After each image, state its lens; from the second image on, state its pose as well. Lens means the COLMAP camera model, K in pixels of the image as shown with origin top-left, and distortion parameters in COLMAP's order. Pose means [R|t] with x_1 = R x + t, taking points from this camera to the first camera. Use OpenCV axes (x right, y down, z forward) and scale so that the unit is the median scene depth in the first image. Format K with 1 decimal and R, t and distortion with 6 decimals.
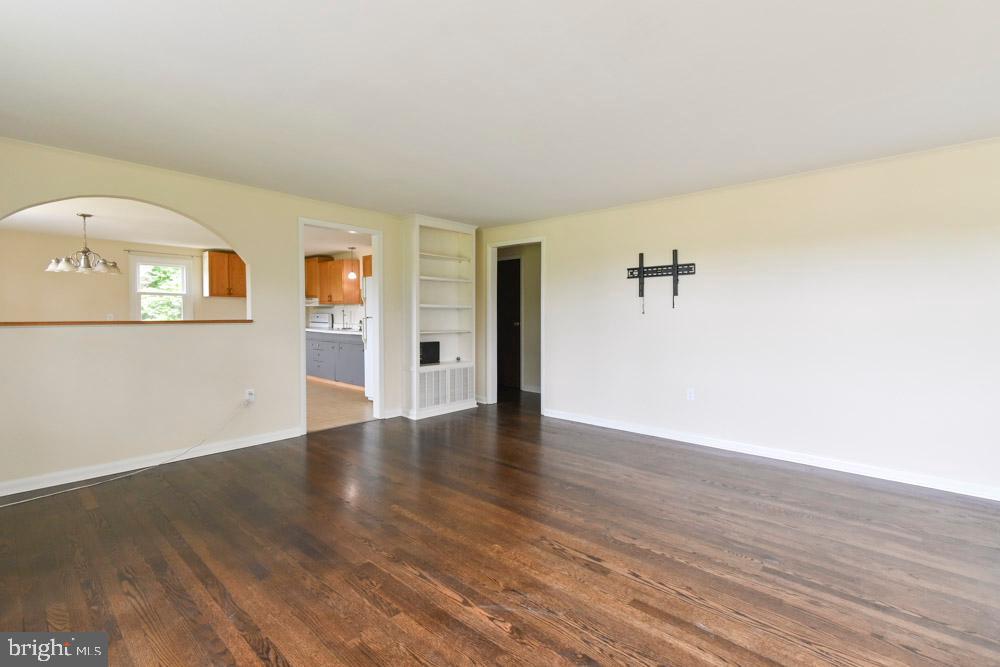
lens RADIAL K [[447.0, 0, 512.8], [0, 447.0, 325.5], [0, 0, 1]] dist [0.018452, -0.000261]
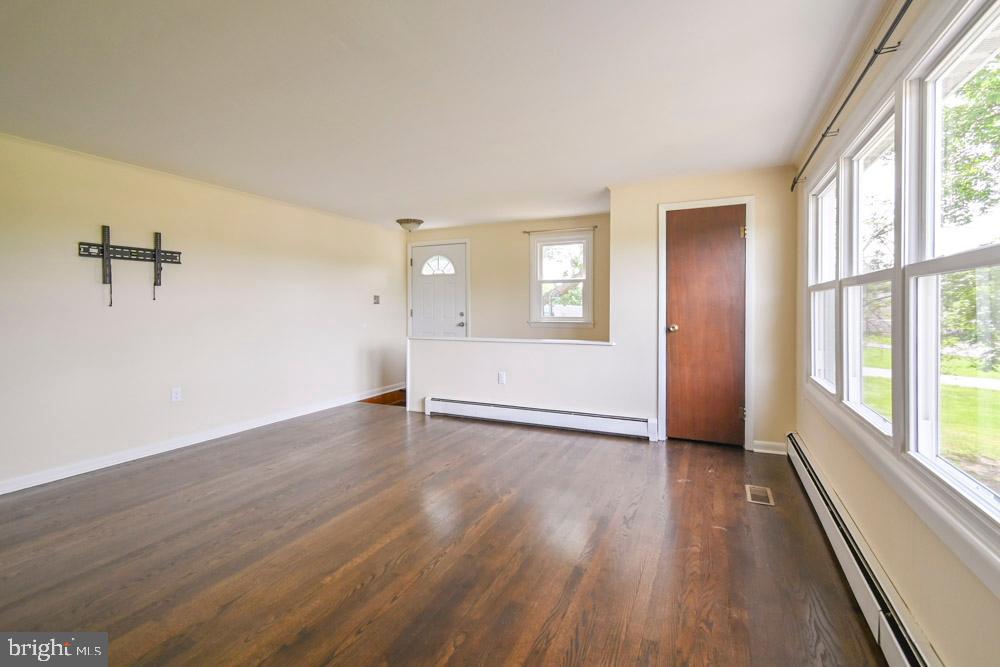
lens RADIAL K [[454.5, 0, 508.3], [0, 454.5, 309.3], [0, 0, 1]] dist [0.014699, -0.000080]
pose [[-0.287862, -0.003286, 0.957666, -0.648822], [0.024993, 0.999628, 0.010943, -0.013162], [-0.957346, 0.027085, -0.287673, 0.583472]]
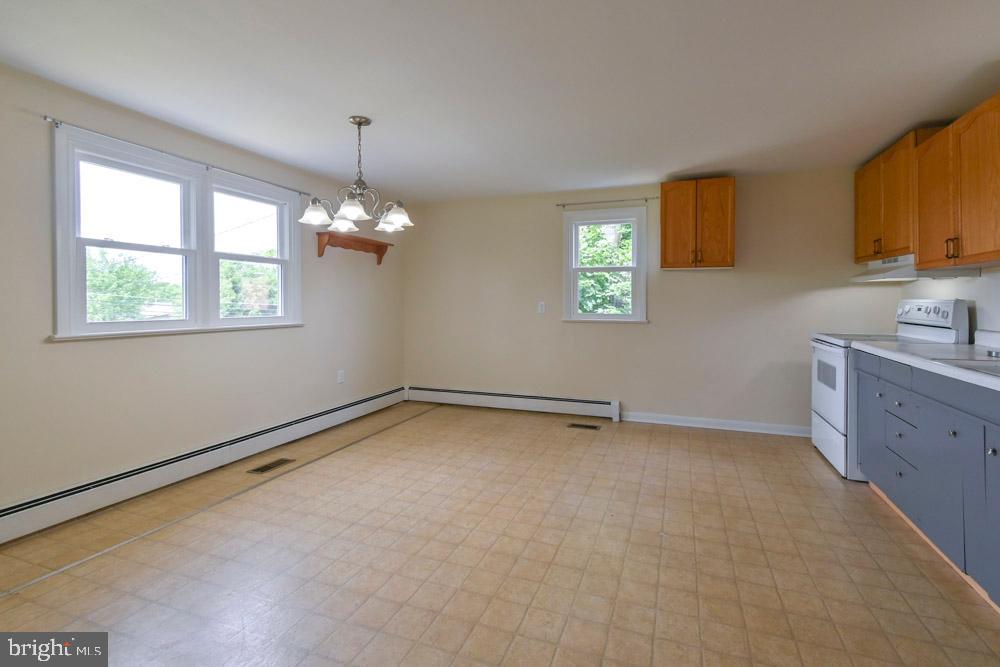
lens RADIAL K [[450.8, 0, 519.4], [0, 450.8, 297.1], [0, 0, 1]] dist [0.000887, -0.000026]
pose [[0.357587, -0.012370, -0.933798, -0.417225], [-0.022414, 0.999511, -0.021824, -0.026692], [0.933611, 0.028734, 0.357135, 1.125526]]
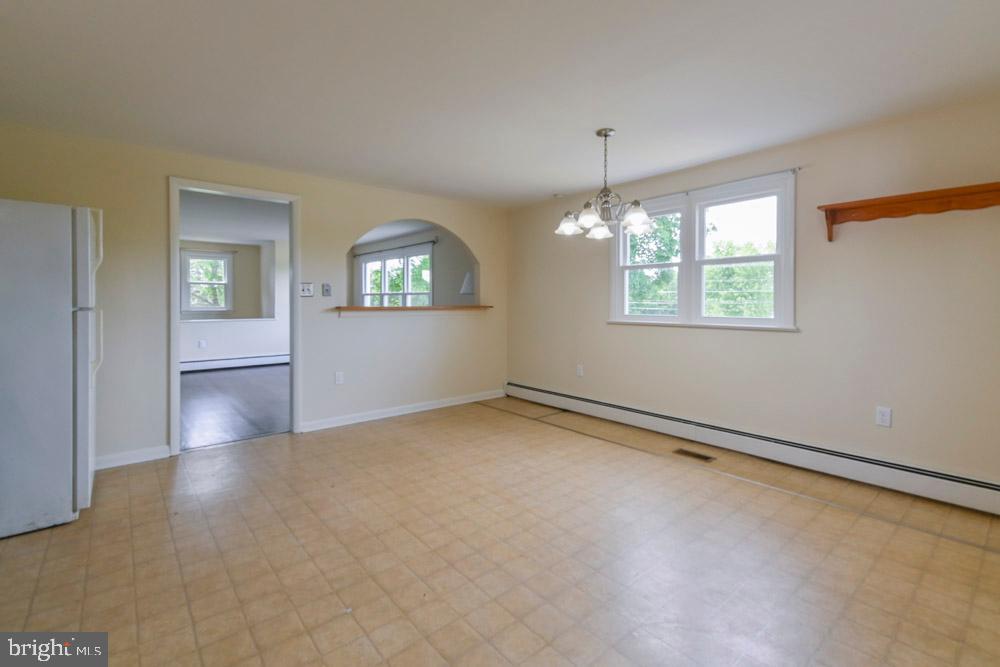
lens RADIAL K [[440.6, 0, 508.5], [0, 440.6, 311.9], [0, 0, 1]] dist [-0.003711, -0.000031]
pose [[-0.989924, -0.006758, 0.141439, -1.029094], [0.000282, 0.998764, 0.049694, -0.047797], [-0.141601, 0.049233, -0.988699, 1.809409]]
